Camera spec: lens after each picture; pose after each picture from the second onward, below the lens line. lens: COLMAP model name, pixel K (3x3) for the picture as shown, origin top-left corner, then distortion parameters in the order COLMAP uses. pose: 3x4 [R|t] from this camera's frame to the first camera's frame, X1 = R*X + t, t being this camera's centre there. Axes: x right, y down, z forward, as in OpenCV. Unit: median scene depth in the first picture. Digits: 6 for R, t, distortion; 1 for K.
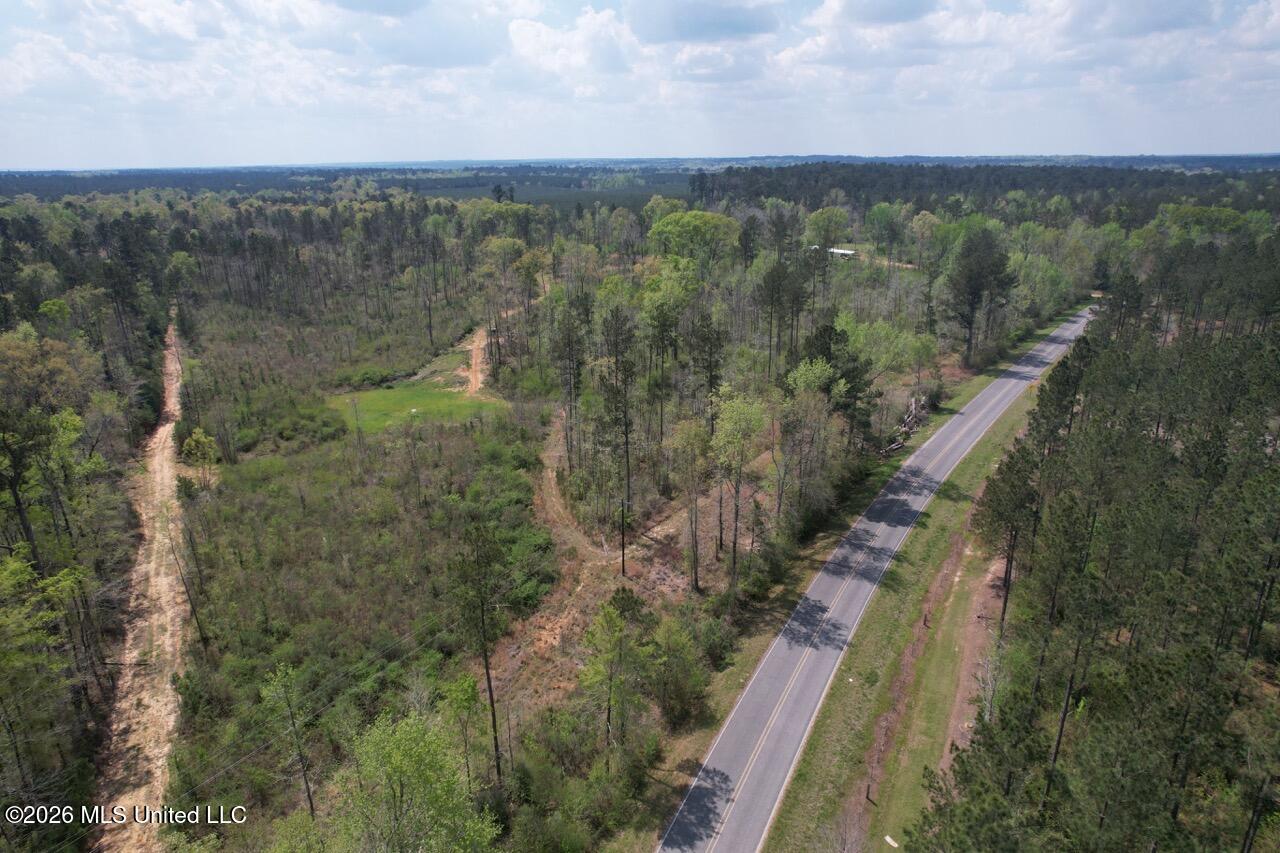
lens RADIAL K [[817.1, 0, 642.6], [0, 817.1, 433.0], [0, 0, 1]] dist [-0.073533, 0.070699]
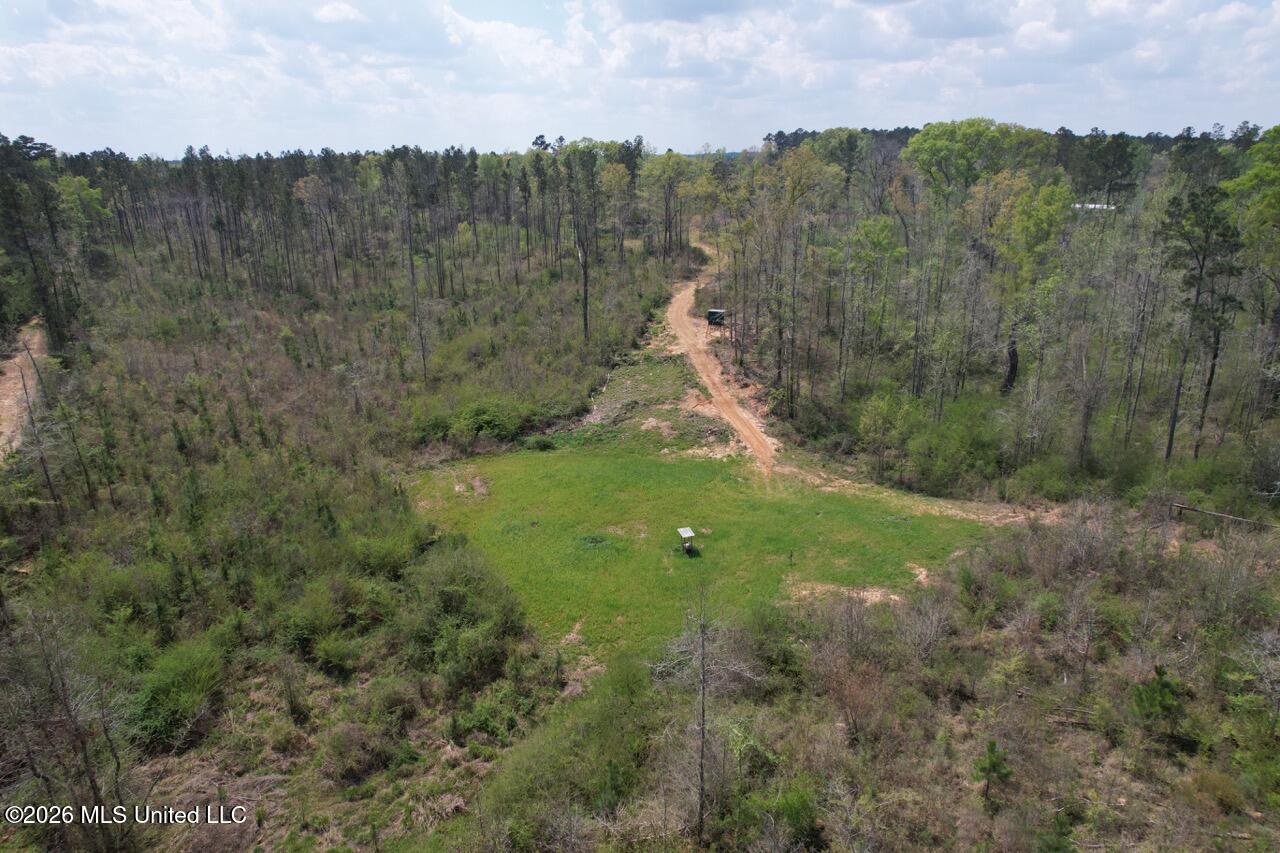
lens RADIAL K [[817.1, 0, 642.6], [0, 817.1, 433.0], [0, 0, 1]] dist [-0.073533, 0.070699]
pose [[0.999283, -0.010122, 0.036477, -0.274525], [0.010125, 0.999949, 0.000085, -0.062065], [-0.036476, 0.000285, 0.999334, 0.574740]]
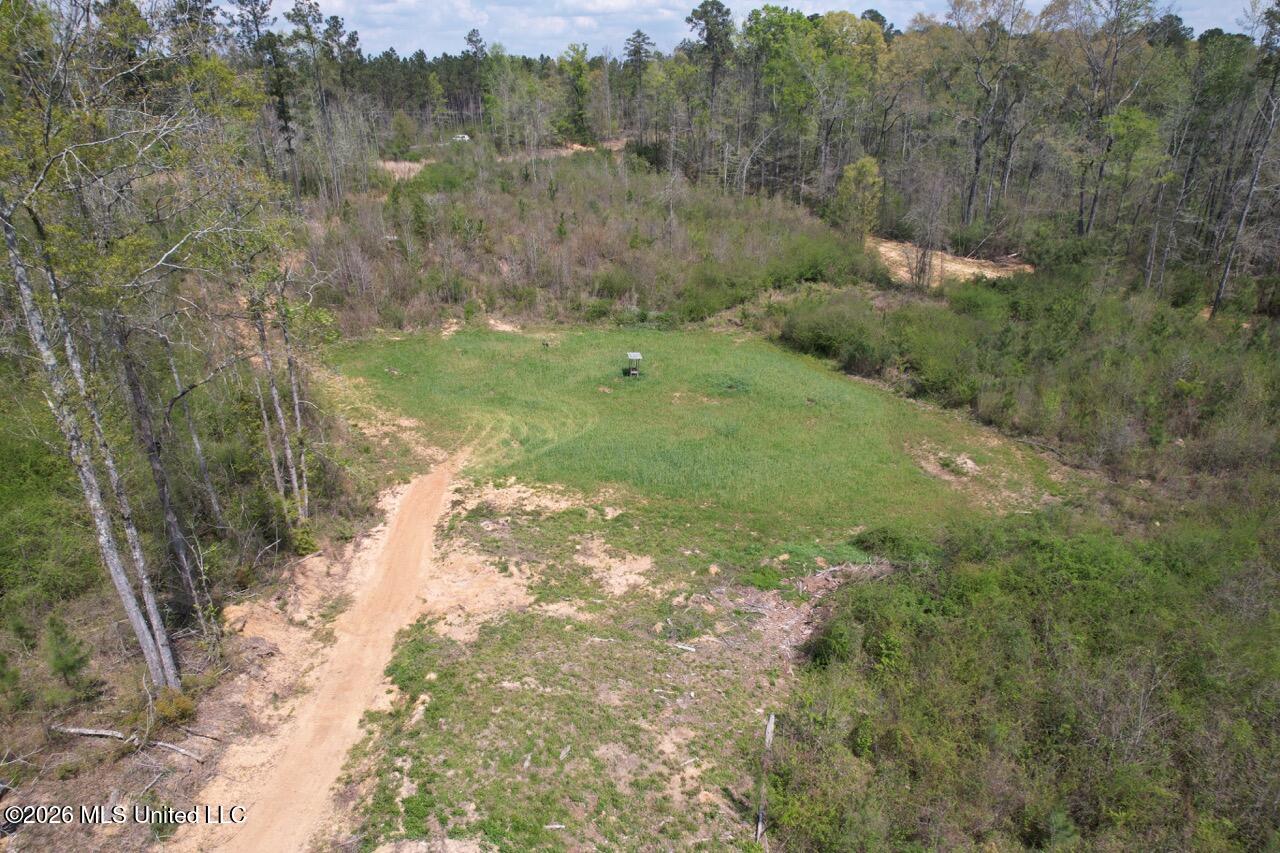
lens RADIAL K [[817.1, 0, 642.6], [0, 817.1, 433.0], [0, 0, 1]] dist [-0.073533, 0.070699]
pose [[-0.997864, -0.000704, 0.065323, -0.269084], [0.043853, 0.733925, 0.677813, -0.201062], [-0.048420, 0.679230, -0.732327, 1.111560]]
